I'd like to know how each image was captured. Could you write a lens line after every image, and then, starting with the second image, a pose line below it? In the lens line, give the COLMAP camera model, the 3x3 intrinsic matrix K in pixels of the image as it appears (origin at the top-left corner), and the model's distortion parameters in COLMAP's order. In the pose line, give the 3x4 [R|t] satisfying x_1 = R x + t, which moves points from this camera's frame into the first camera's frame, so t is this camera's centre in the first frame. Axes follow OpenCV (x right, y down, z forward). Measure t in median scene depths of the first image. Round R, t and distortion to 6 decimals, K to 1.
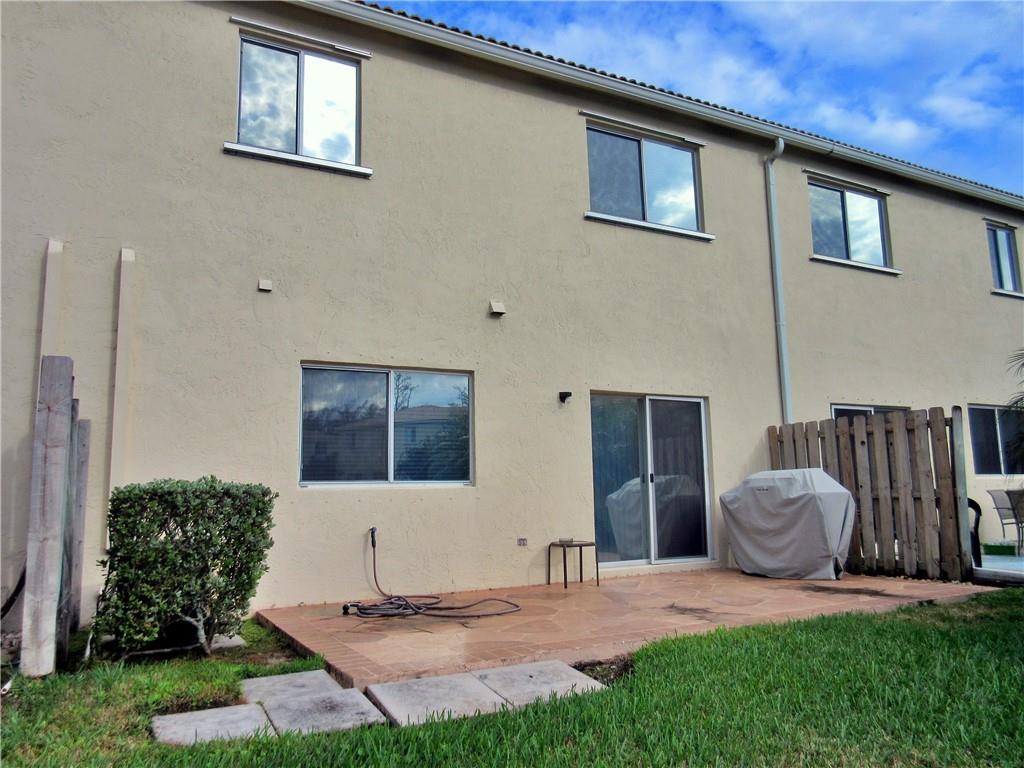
lens RADIAL K [[752.8, 0, 512.0], [0, 752.8, 384.0], [0, 0, 1]] dist [-0.004909, 0.002157]
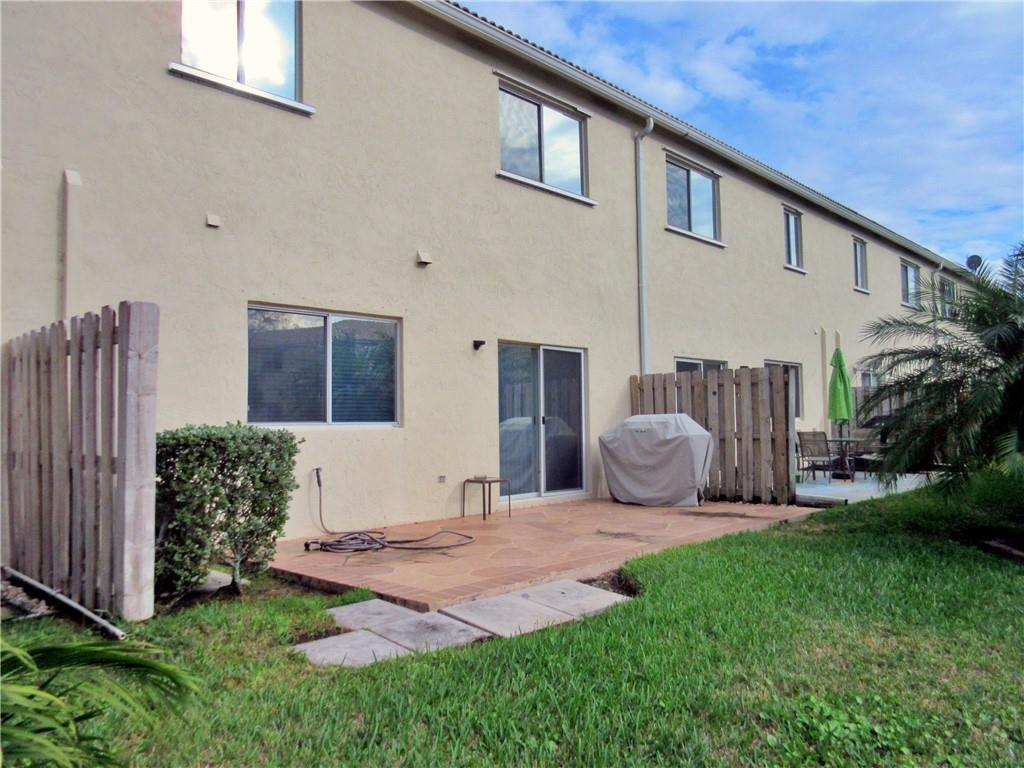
lens RADIAL K [[748.0, 0, 512.0], [0, 748.0, 384.0], [0, 0, 1]] dist [-0.011249, -0.000450]
pose [[0.953728, 0.023106, 0.299781, -0.207752], [-0.049088, 0.995631, 0.079429, -0.014965], [-0.296637, -0.090469, 0.950696, -0.034104]]
